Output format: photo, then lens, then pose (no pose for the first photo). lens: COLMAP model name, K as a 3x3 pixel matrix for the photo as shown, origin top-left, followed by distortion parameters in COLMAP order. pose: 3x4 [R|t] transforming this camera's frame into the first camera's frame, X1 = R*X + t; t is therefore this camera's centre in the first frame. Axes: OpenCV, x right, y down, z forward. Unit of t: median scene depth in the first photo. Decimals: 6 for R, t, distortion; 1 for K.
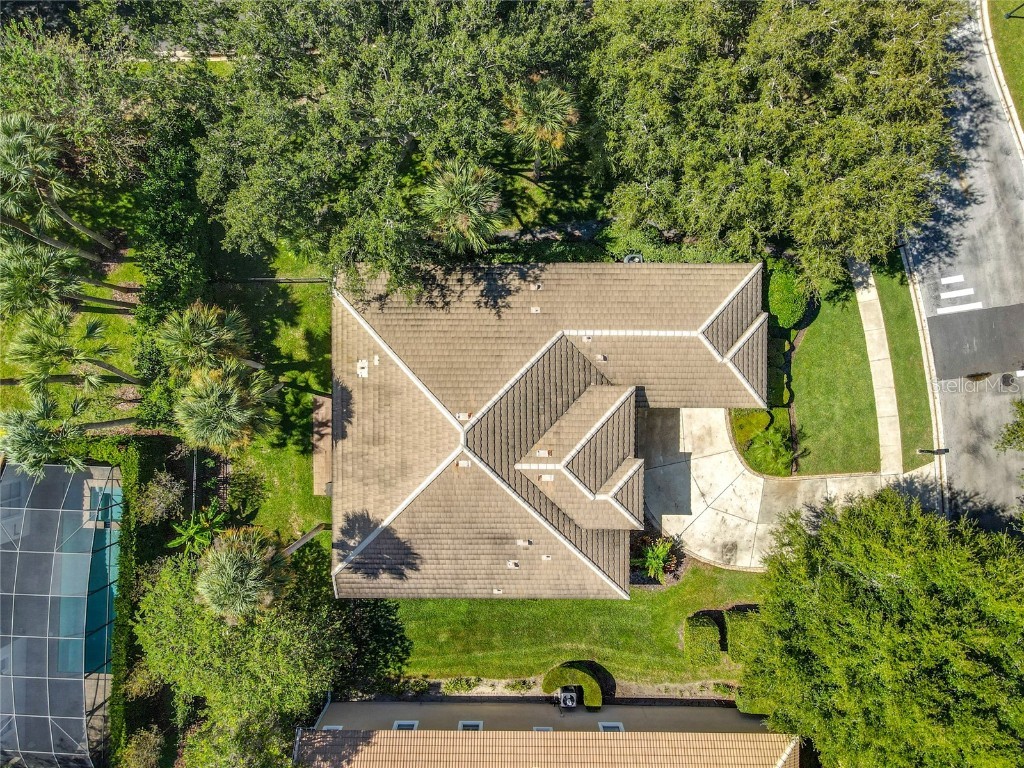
lens RADIAL K [[772.3, 0, 512.0], [0, 772.3, 384.0], [0, 0, 1]] dist [0.013099, 0.005912]
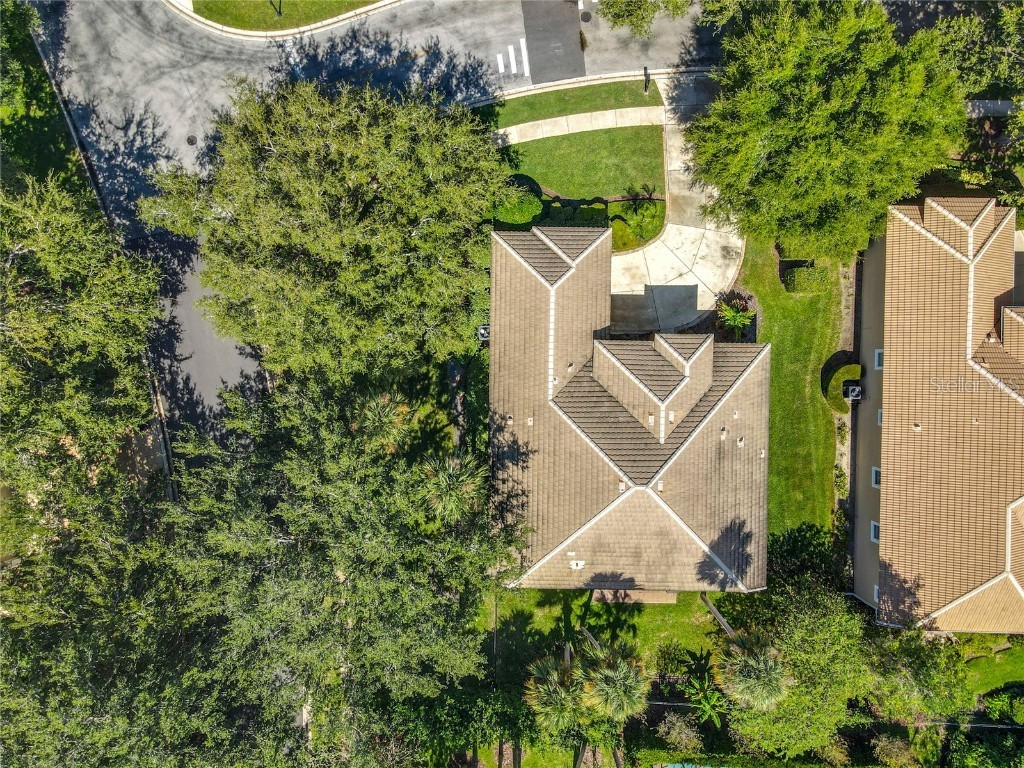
lens RADIAL K [[789.5, 0, 490.5], [0, 789.5, 369.2], [0, 0, 1]] dist [0.007170, 0.009741]
pose [[0.011855, -0.999898, -0.007944, 0.114713], [0.999472, 0.012089, -0.030145, -0.115055], [0.030238, -0.007583, 0.999514, -0.229558]]
